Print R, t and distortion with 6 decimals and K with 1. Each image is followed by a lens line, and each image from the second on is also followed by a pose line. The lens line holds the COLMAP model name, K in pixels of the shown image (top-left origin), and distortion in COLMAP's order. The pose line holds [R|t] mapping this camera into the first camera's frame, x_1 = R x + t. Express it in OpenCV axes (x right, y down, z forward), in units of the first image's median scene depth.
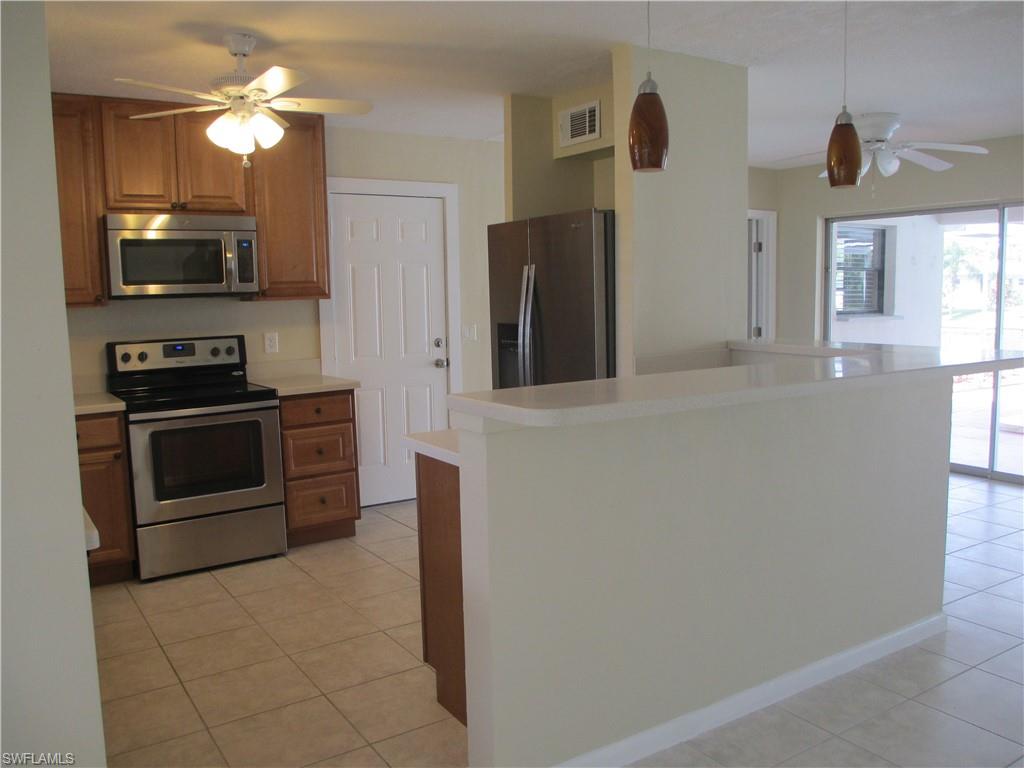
lens RADIAL K [[845.2, 0, 512.0], [0, 845.2, 384.0], [0, 0, 1]] dist [-0.076801, 0.010049]
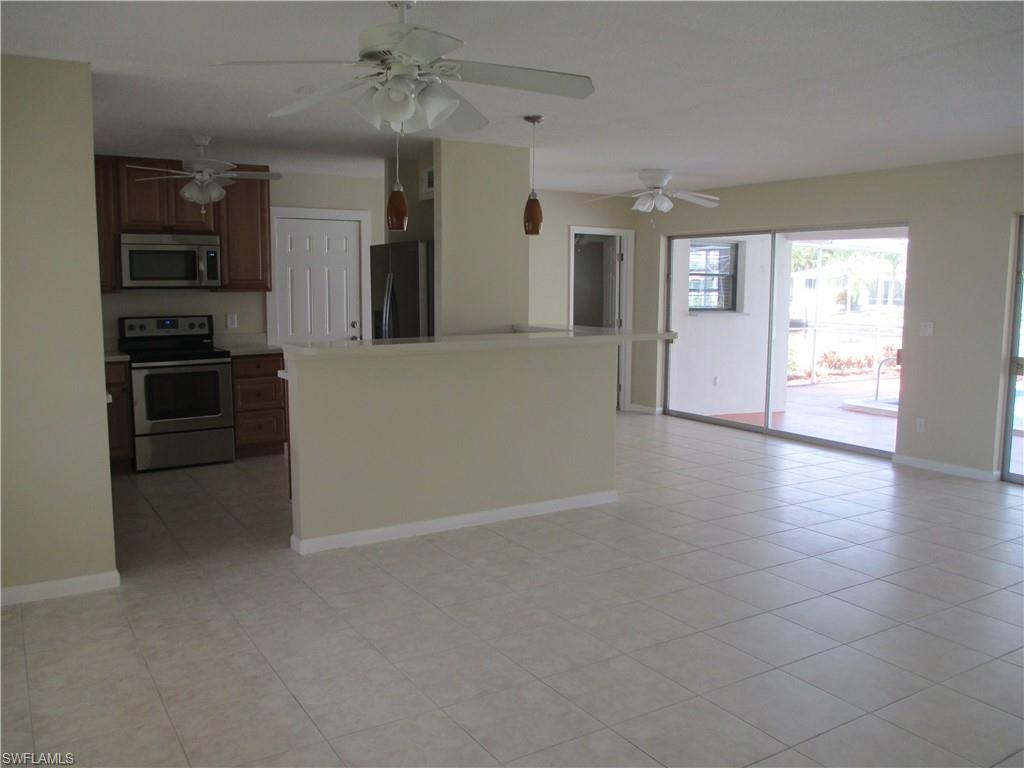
lens RADIAL K [[853.1, 0, 512.0], [0, 853.1, 384.0], [0, 0, 1]] dist [-0.059987, -0.002007]
pose [[0.999573, 0.023444, -0.017460, 0.246282], [-0.023307, 0.999696, 0.007987, 0.040095], [0.017642, -0.007577, 0.999816, -0.498494]]
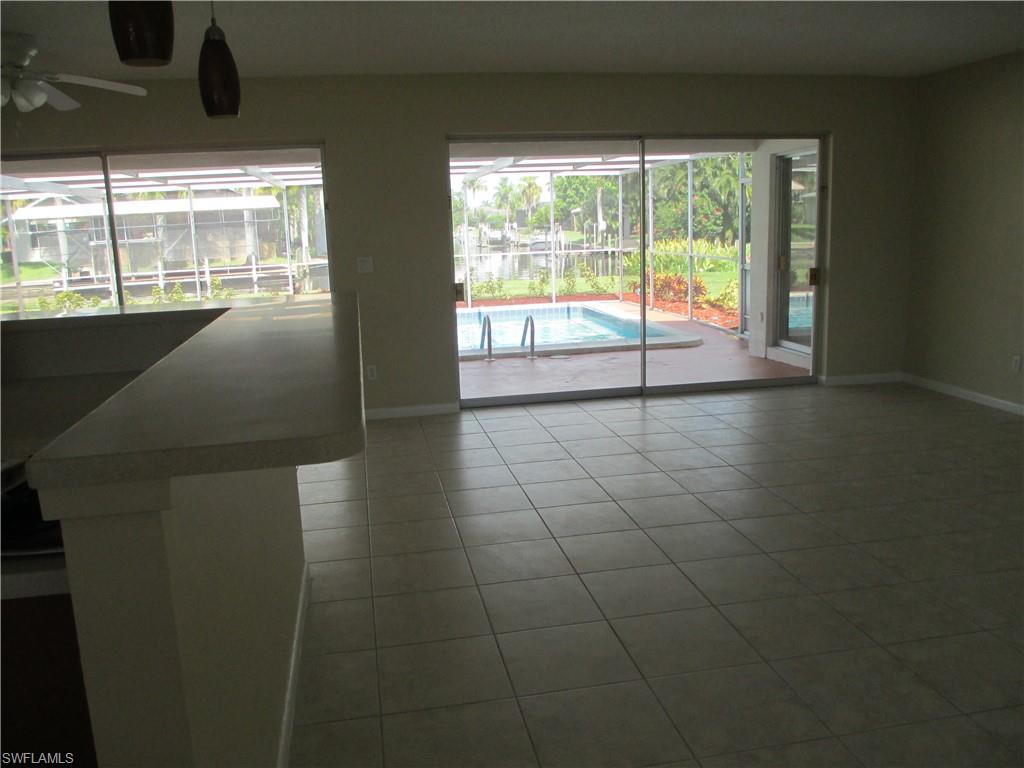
lens RADIAL K [[845.2, 0, 512.0], [0, 845.2, 384.0], [0, 0, 1]] dist [-0.076801, 0.010049]
pose [[0.384236, -0.175818, 0.906339, -0.183151], [0.128606, 0.982321, 0.136036, -0.027485], [-0.914234, 0.064291, 0.400055, 0.246434]]
